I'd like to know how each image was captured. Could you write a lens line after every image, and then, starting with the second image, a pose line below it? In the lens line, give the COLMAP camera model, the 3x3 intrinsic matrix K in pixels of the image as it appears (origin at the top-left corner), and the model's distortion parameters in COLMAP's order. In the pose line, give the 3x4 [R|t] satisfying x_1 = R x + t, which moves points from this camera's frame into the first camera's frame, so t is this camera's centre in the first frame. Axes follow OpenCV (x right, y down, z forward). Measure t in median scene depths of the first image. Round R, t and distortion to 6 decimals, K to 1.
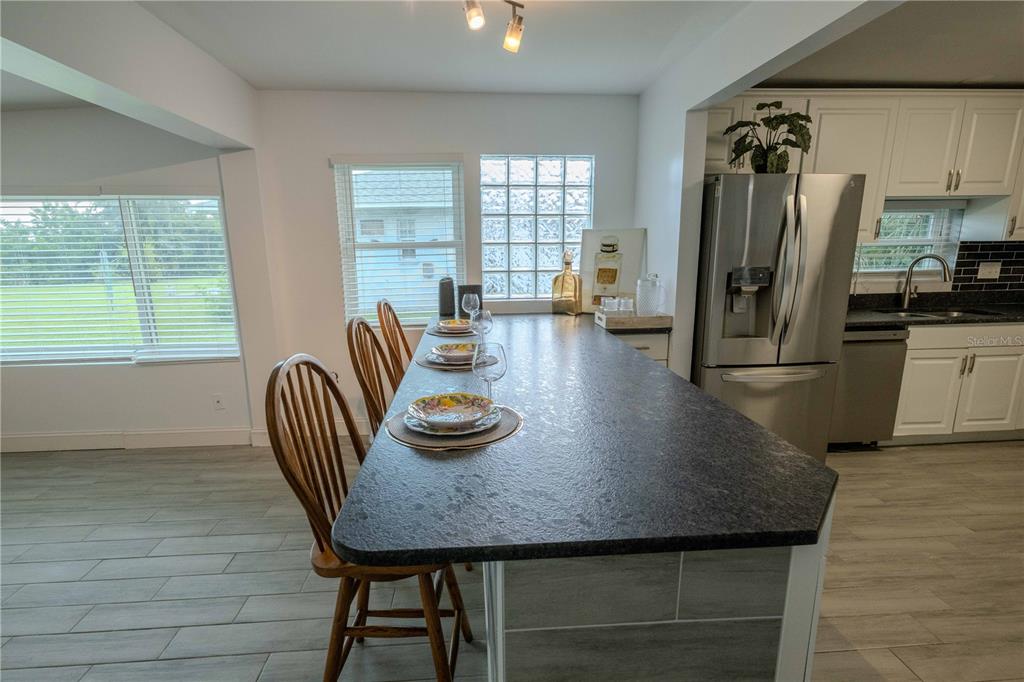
lens RADIAL K [[488.4, 0, 502.6], [0, 488.4, 345.4], [0, 0, 1]] dist [0.002337, 0.000725]
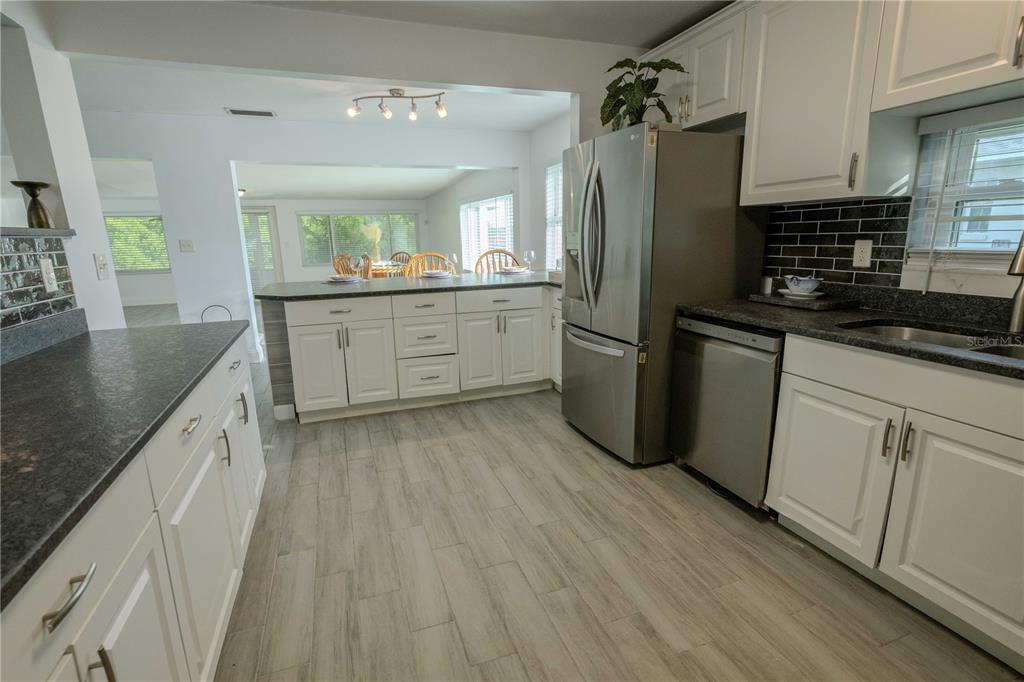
lens RADIAL K [[488.4, 0, 507.0], [0, 488.4, 343.2], [0, 0, 1]] dist [0.002337, 0.000725]
pose [[0.271650, 0.217597, -0.937474, 1.388268], [-0.179527, 0.968463, 0.172769, -0.075217], [0.945503, 0.121369, 0.302147, 0.510580]]
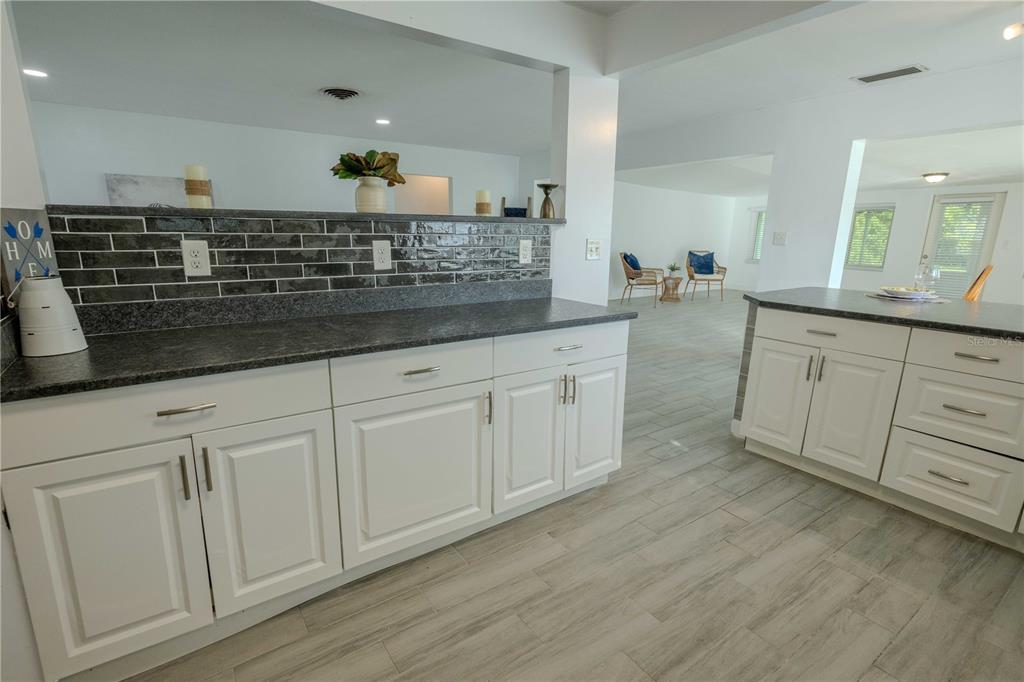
lens RADIAL K [[488.4, 0, 501.7], [0, 488.4, 348.5], [0, 0, 1]] dist [0.002337, 0.000725]
pose [[-0.861592, 0.119816, -0.493258, 1.107025], [-0.106503, 0.907441, 0.406457, -0.138408], [0.496303, 0.402733, -0.769083, 0.852854]]
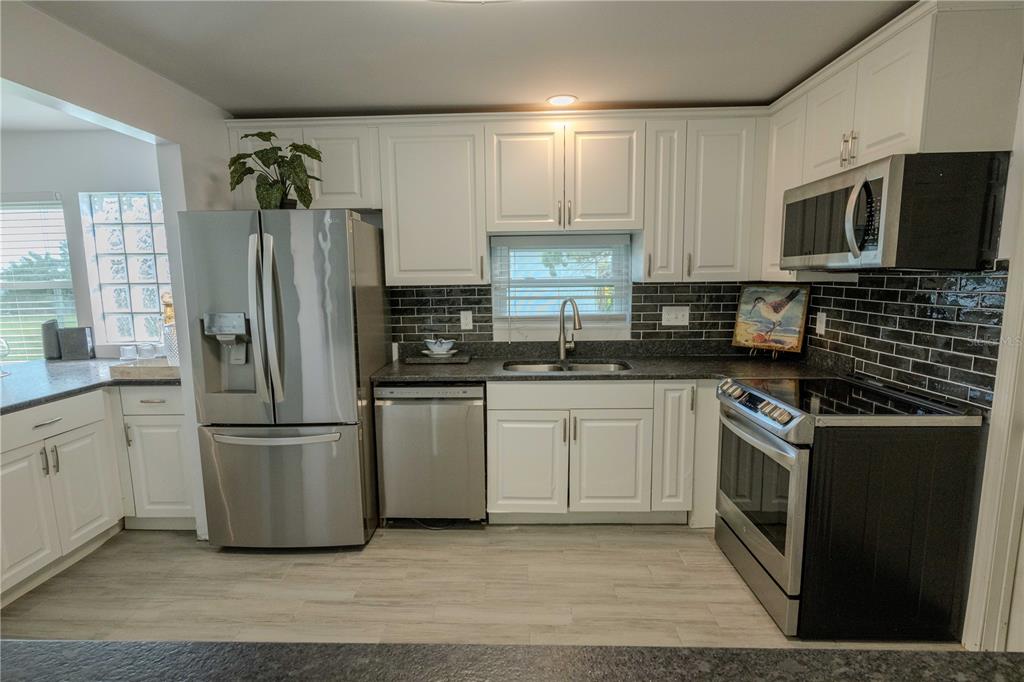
lens RADIAL K [[516.1, 0, 505.3], [0, 516.1, 342.3], [0, 0, 1]] dist [0.001183, -0.000467]
pose [[0.994542, 0.013572, -0.103454, 1.007866], [-0.021168, 0.997130, -0.072688, -0.046661], [0.102171, 0.074481, 0.991975, 0.115424]]
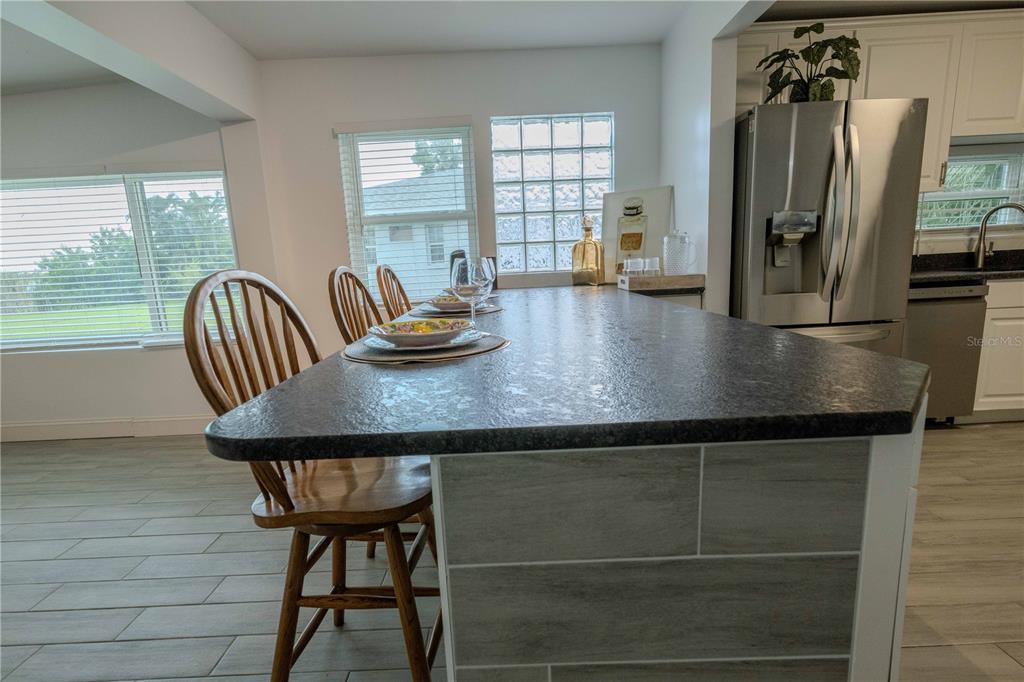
lens RADIAL K [[488.4, 0, 505.3], [0, 488.4, 345.7], [0, 0, 1]] dist [0.002337, 0.000725]
pose [[0.997359, -0.022887, -0.068924, 0.042591], [0.020944, 0.999366, -0.028790, 0.086113], [0.069539, 0.027270, 0.997206, 0.088066]]
